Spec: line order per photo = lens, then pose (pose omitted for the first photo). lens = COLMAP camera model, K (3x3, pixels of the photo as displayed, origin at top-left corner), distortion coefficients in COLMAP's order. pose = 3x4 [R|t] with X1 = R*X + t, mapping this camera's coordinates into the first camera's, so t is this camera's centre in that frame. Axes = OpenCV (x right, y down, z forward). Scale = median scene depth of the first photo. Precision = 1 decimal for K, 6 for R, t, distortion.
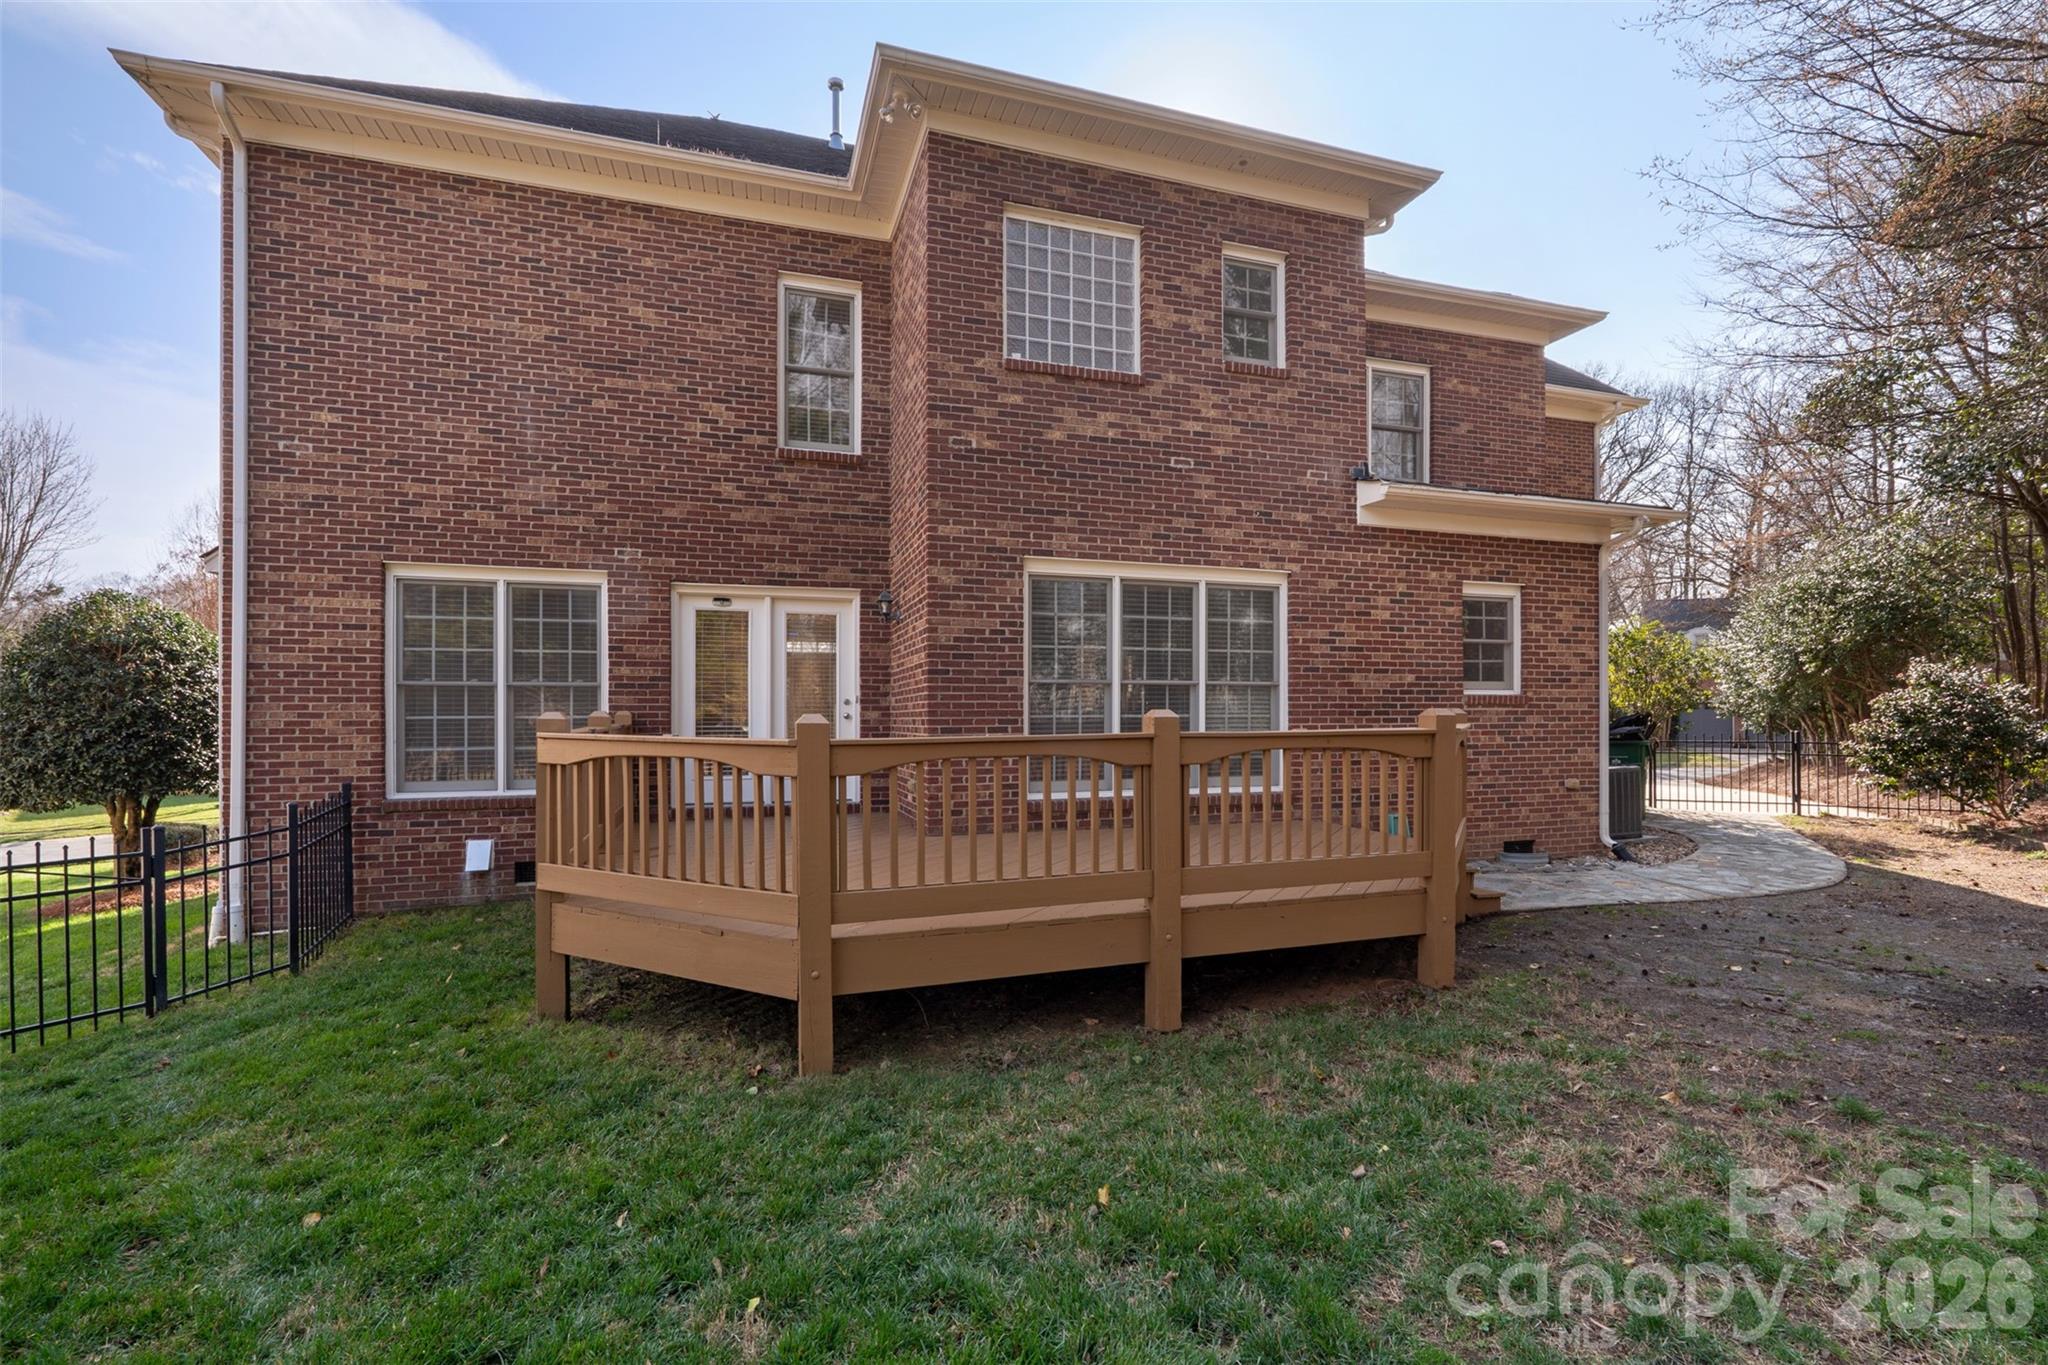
lens RADIAL K [[914.8, 0, 1017.3], [0, 914.8, 698.4], [0, 0, 1]] dist [-0.002248, -0.000820]
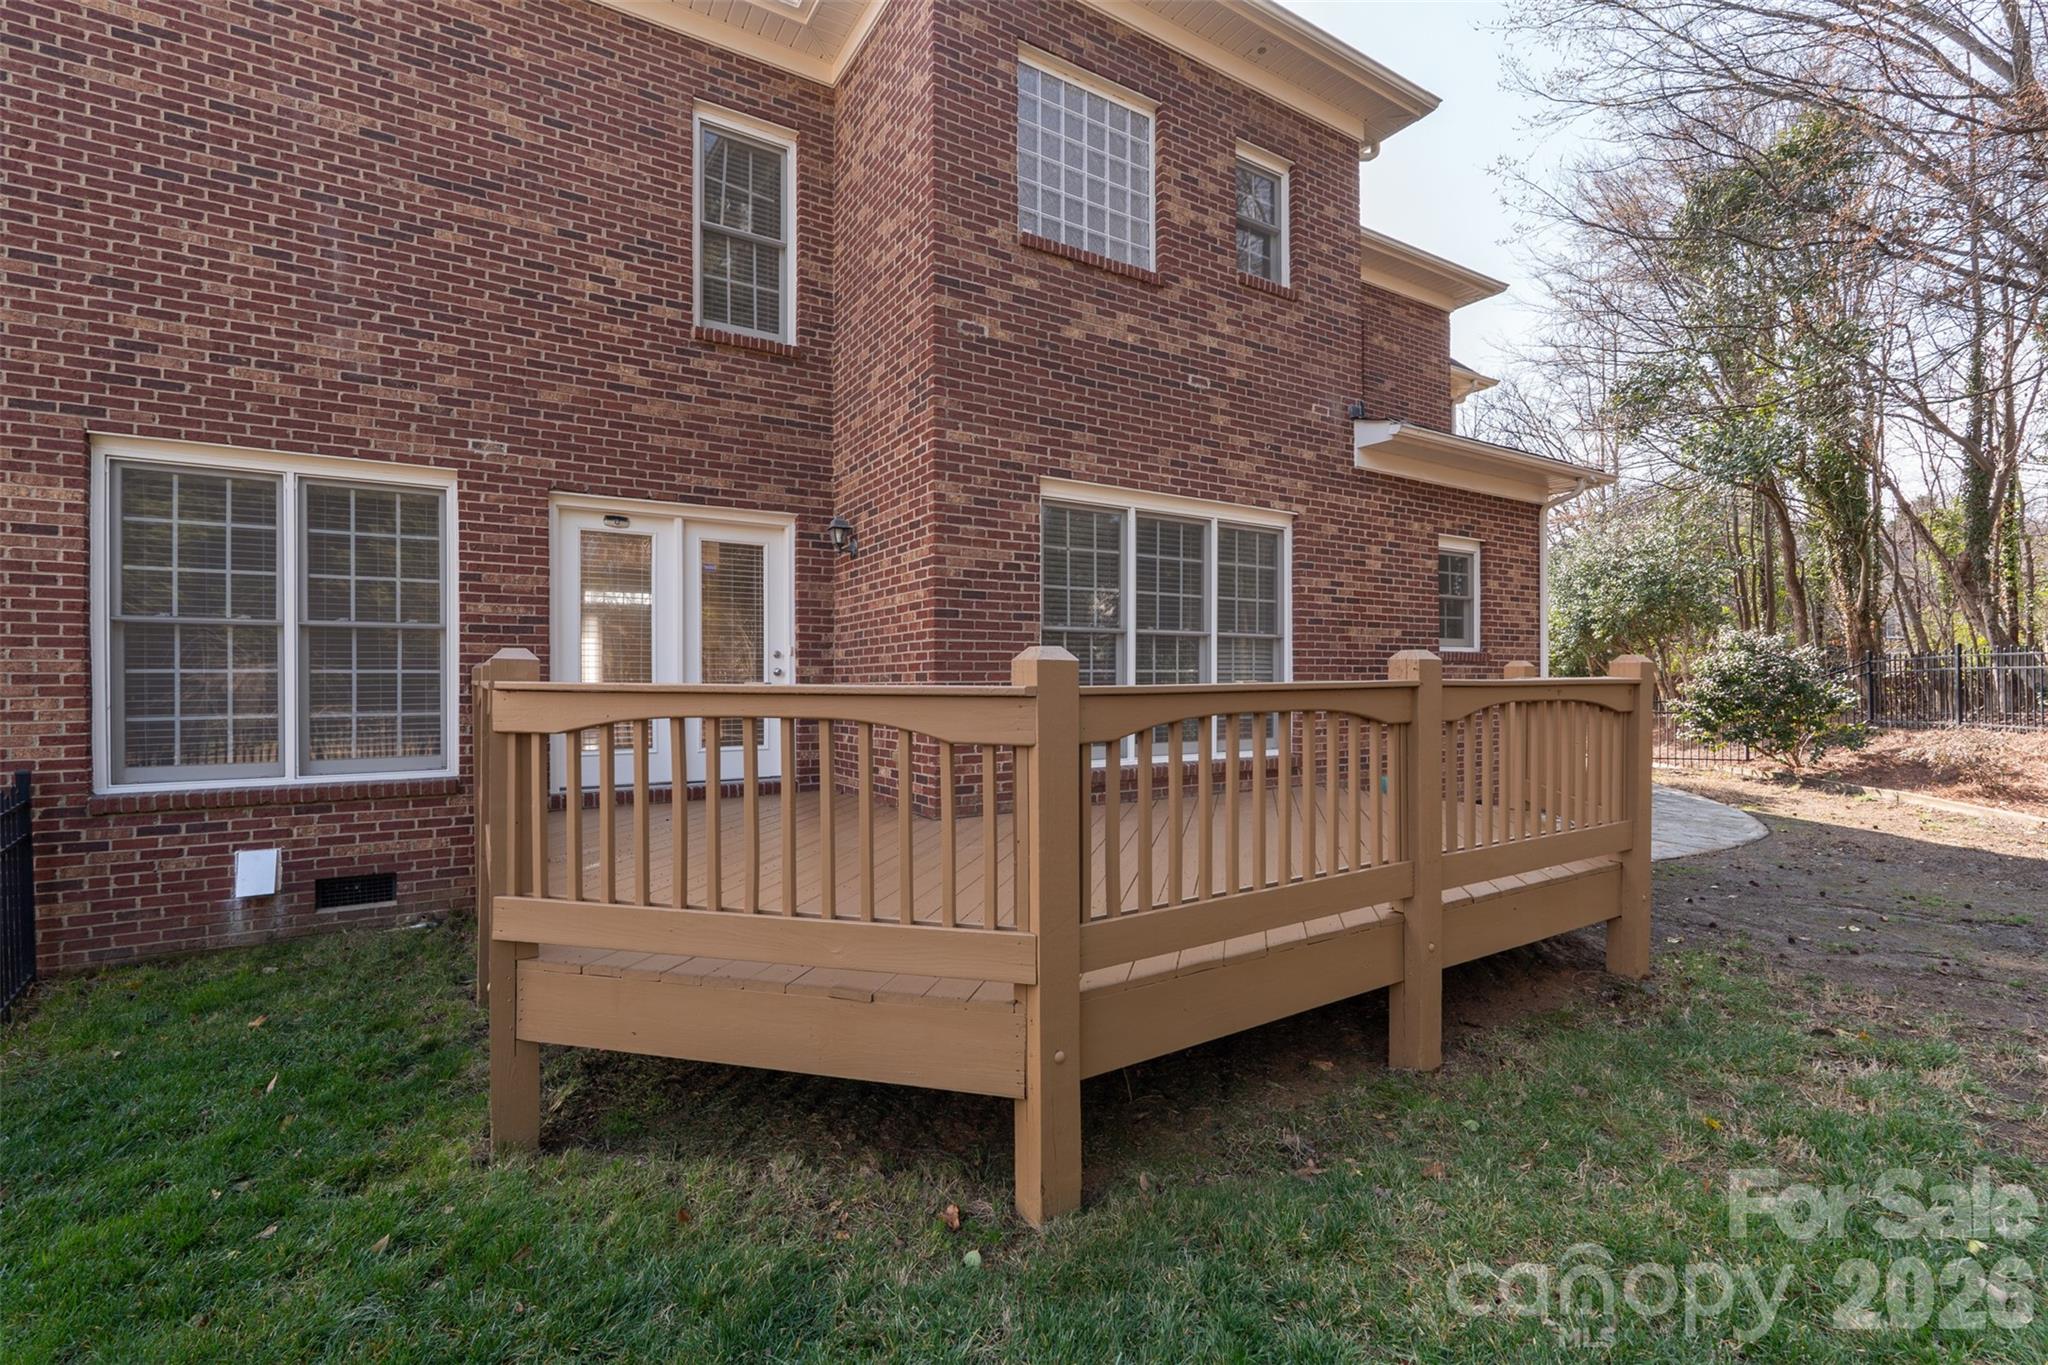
lens RADIAL K [[914.8, 0, 1029.0], [0, 914.8, 672.2], [0, 0, 1]] dist [-0.002248, -0.000820]
pose [[0.968609, 0.001725, 0.248583, -0.193429], [-0.003313, 0.999977, 0.005970, 0.015423], [-0.248567, -0.006606, 0.968592, 0.190444]]
